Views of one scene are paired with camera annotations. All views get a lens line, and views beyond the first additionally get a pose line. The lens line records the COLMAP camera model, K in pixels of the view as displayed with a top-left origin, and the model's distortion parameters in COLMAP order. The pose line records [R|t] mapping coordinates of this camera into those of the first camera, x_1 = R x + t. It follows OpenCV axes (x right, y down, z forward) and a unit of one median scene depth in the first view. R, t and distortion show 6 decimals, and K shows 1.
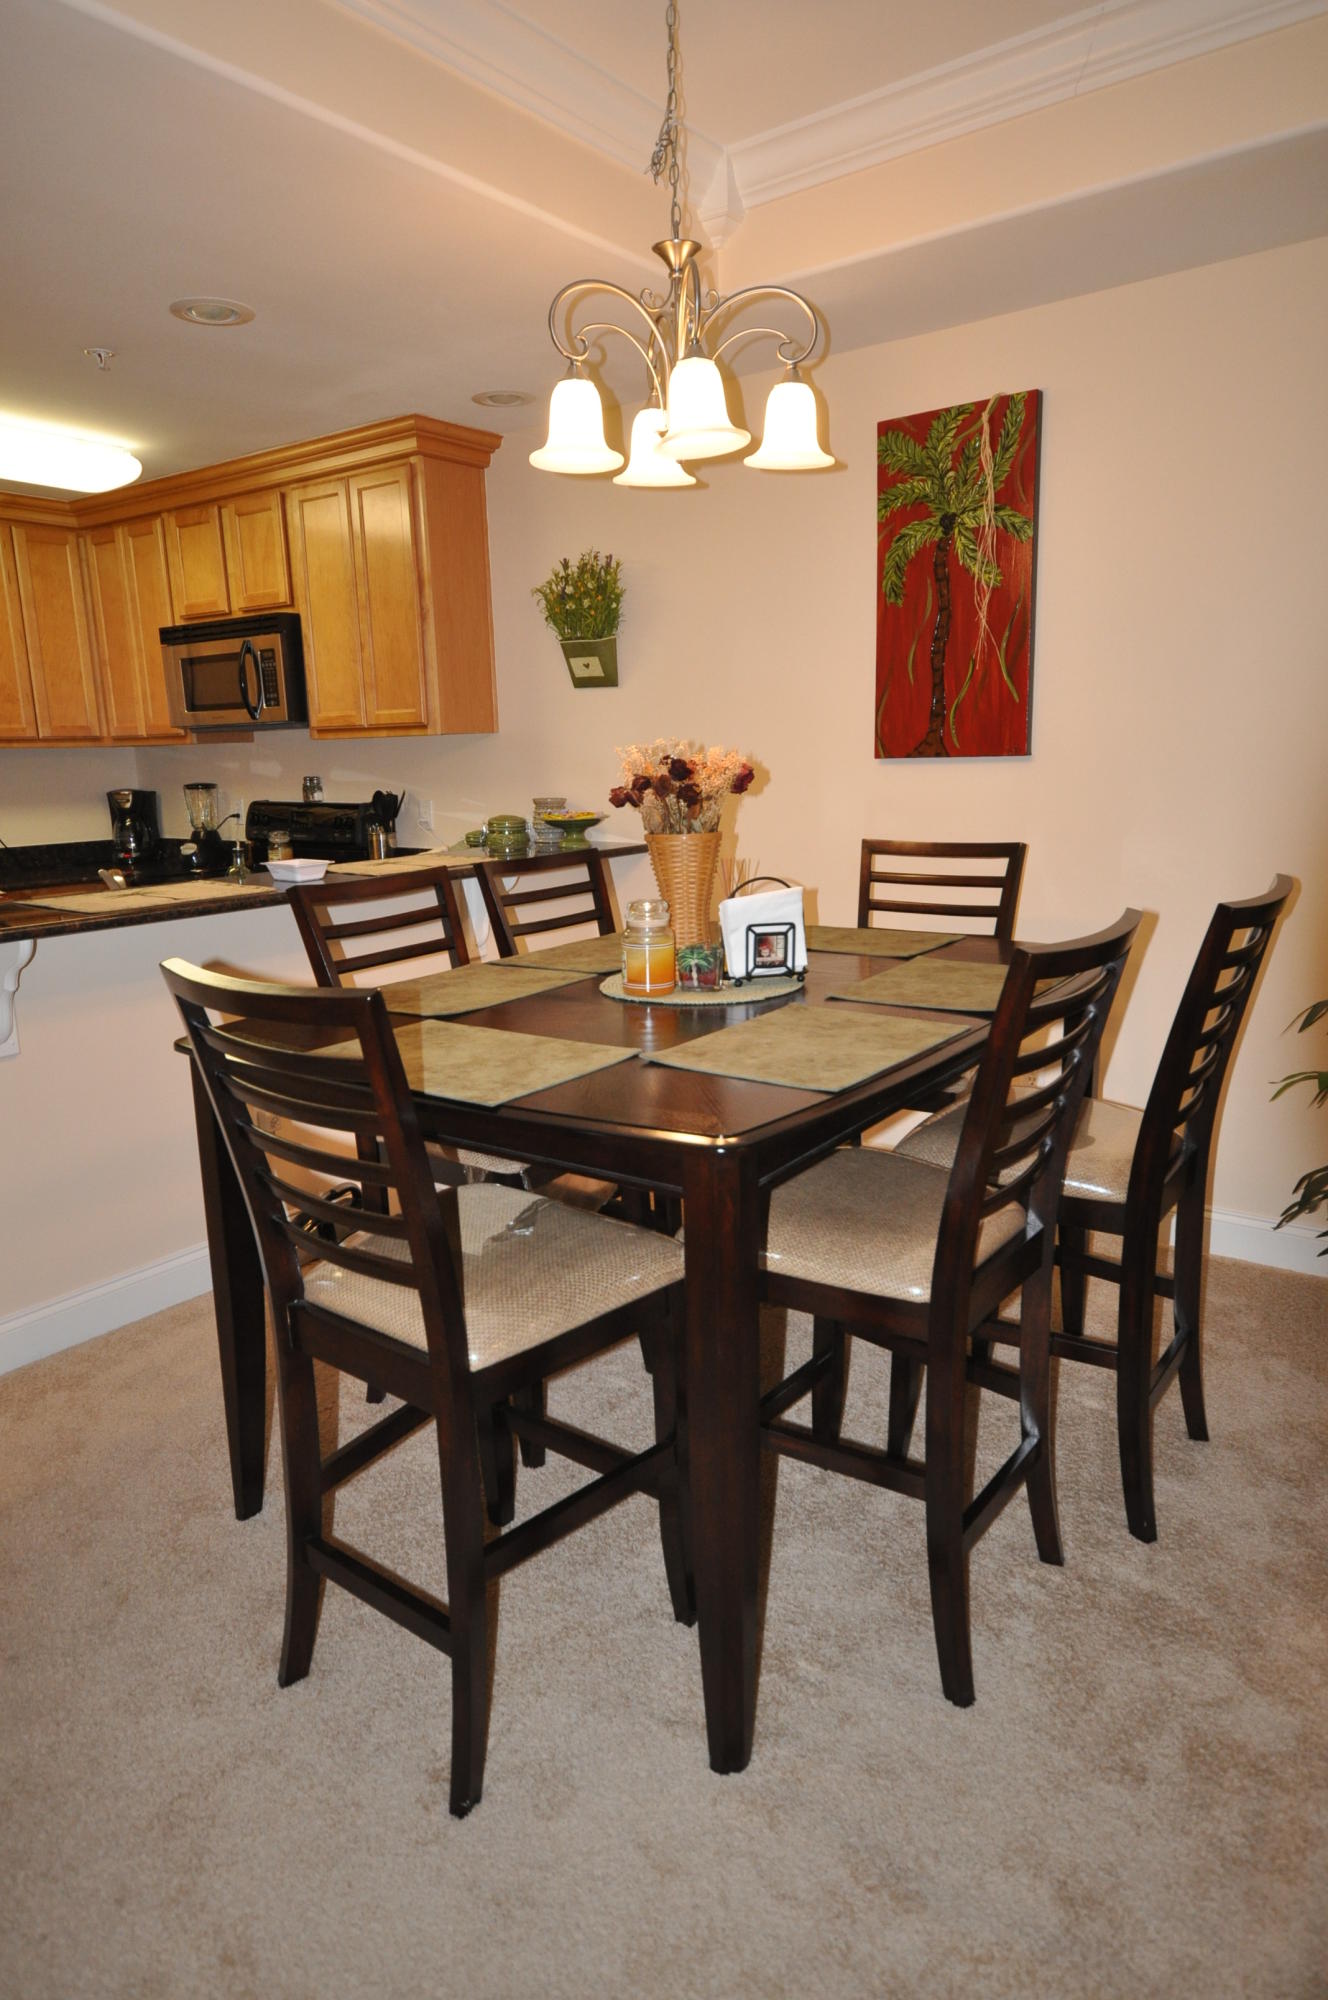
lens RADIAL K [[1215.2, 0, 664.0], [0, 1215.2, 1000.0], [0, 0, 1]] dist [-0.000973, -0.000335]
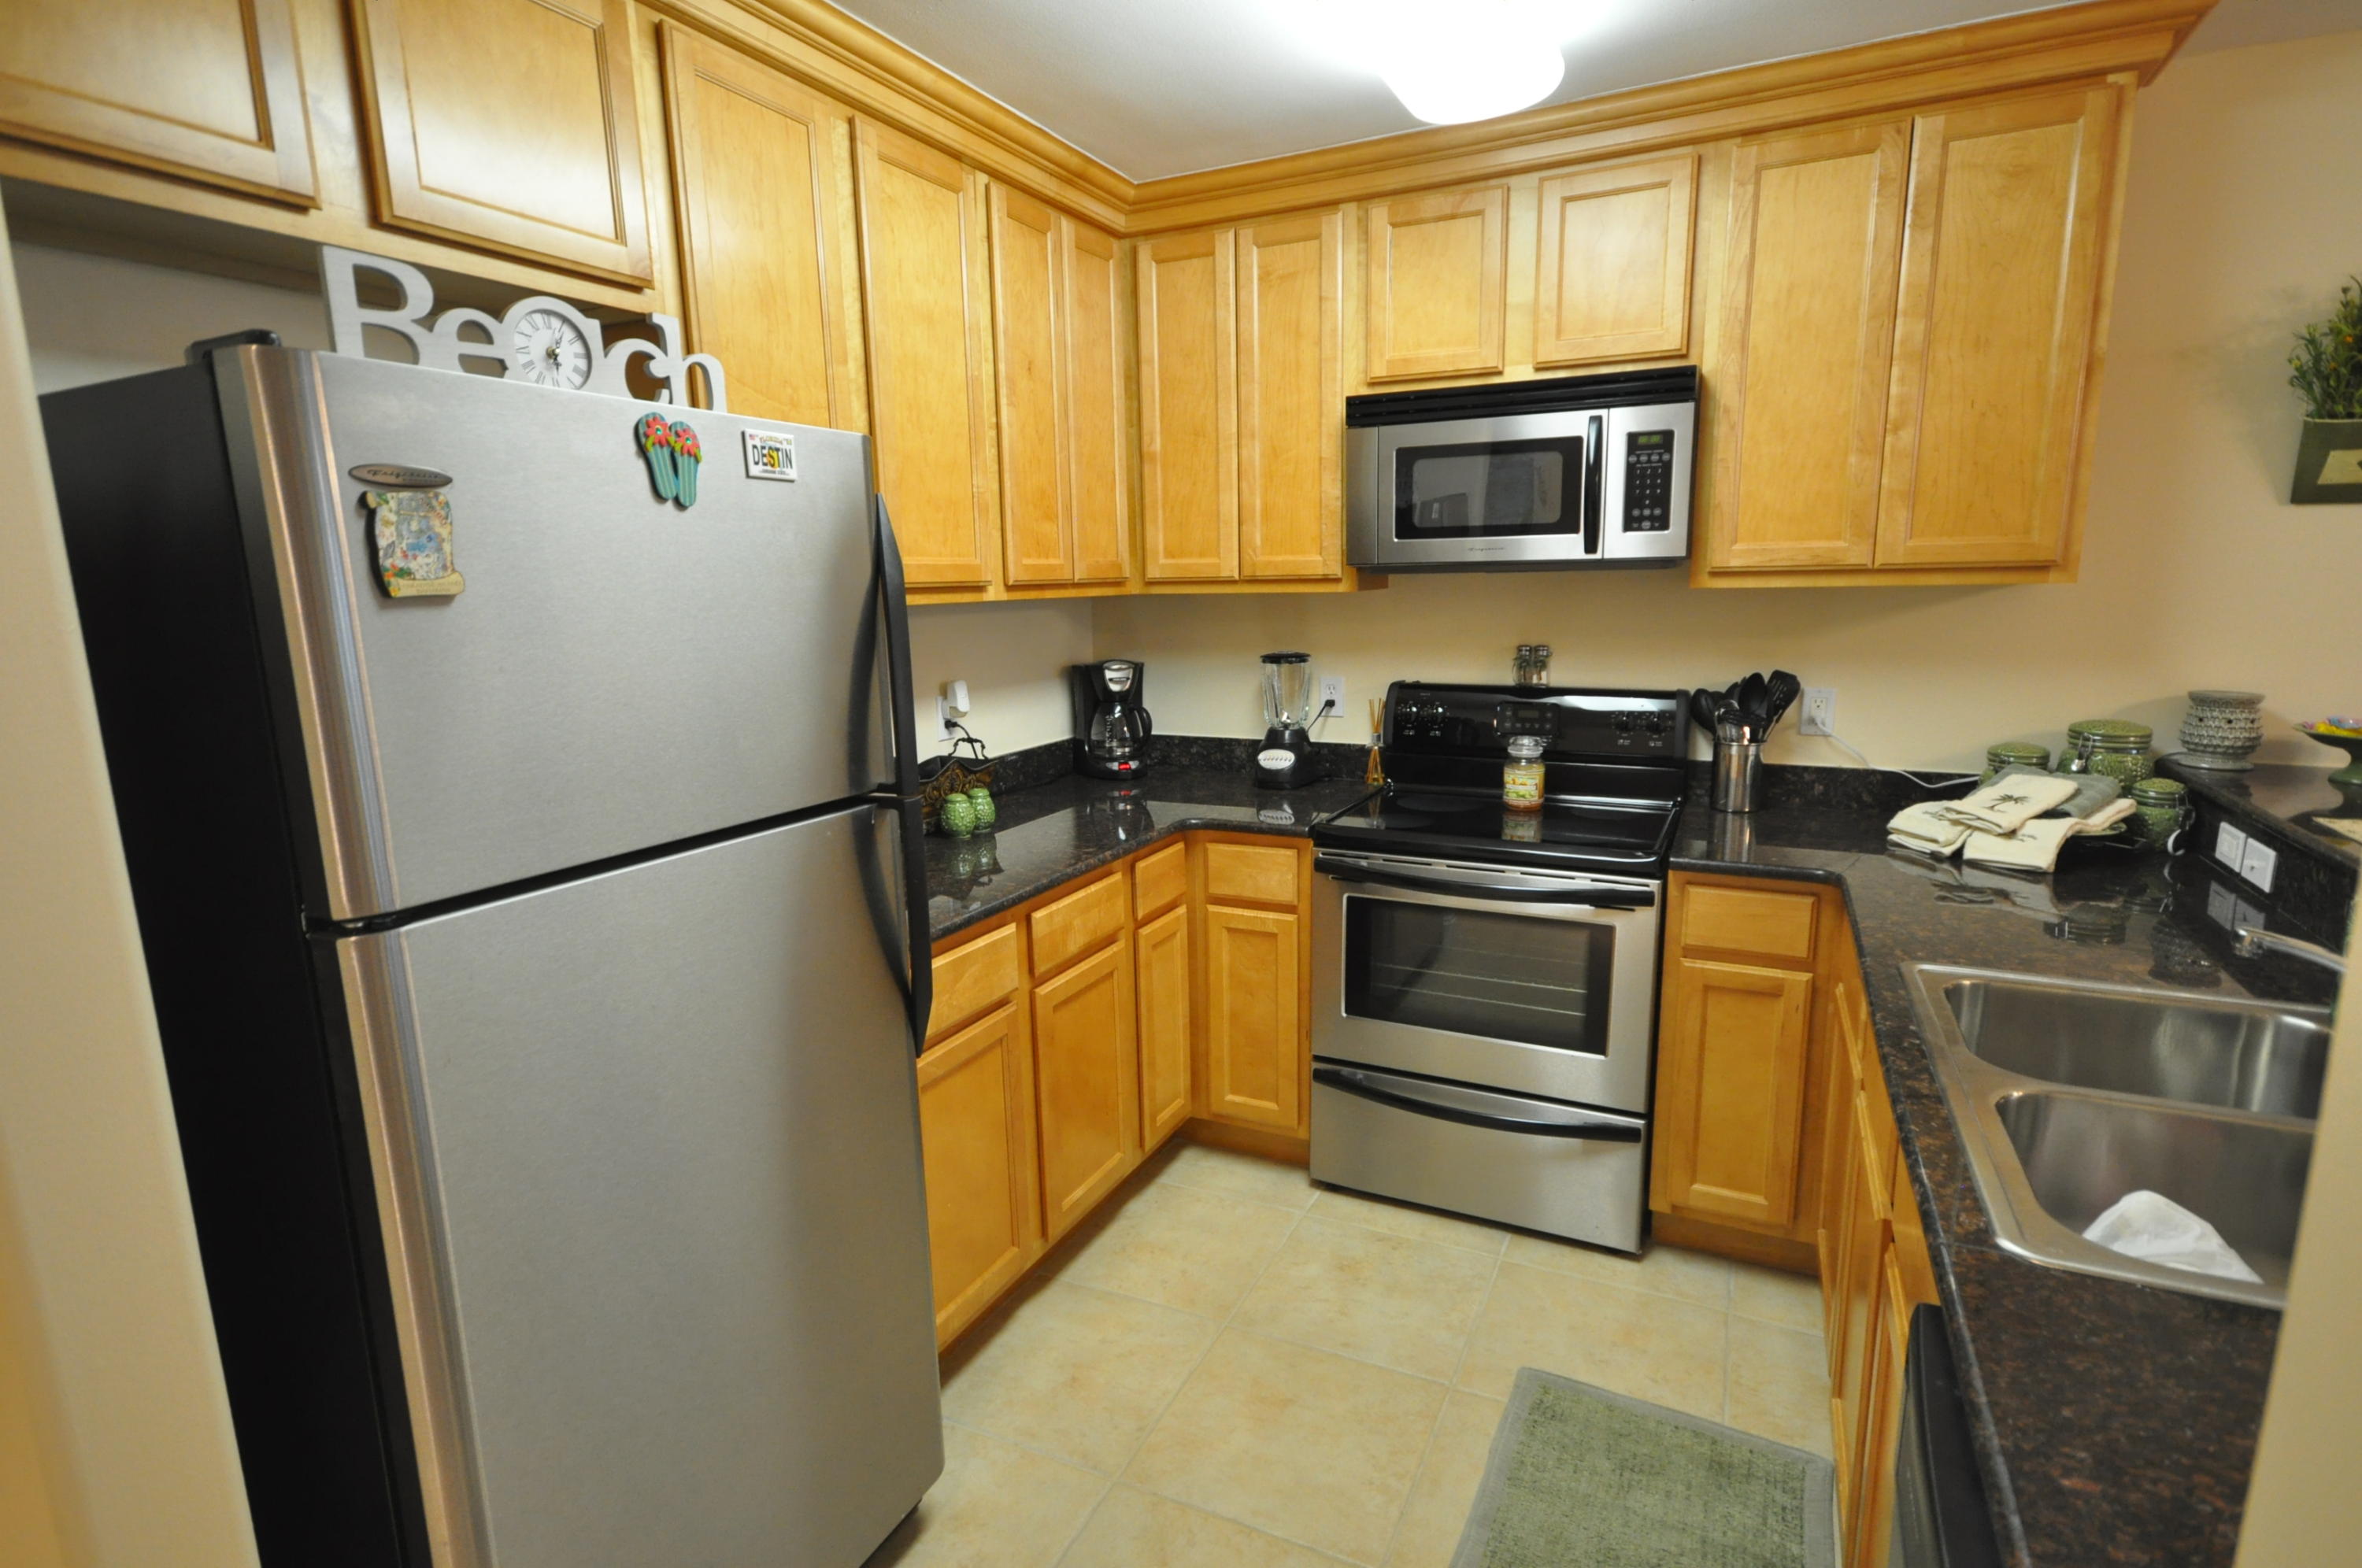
lens RADIAL K [[1155.7, 0, 1181.0], [0, 1155.7, 784.0], [0, 0, 1]] dist [-0.000017, -0.000022]
pose [[0.982225, -0.028736, 0.185493, -0.600726], [0.035851, 0.998740, -0.035115, -0.102449], [-0.184250, 0.041141, 0.982018, 0.473473]]
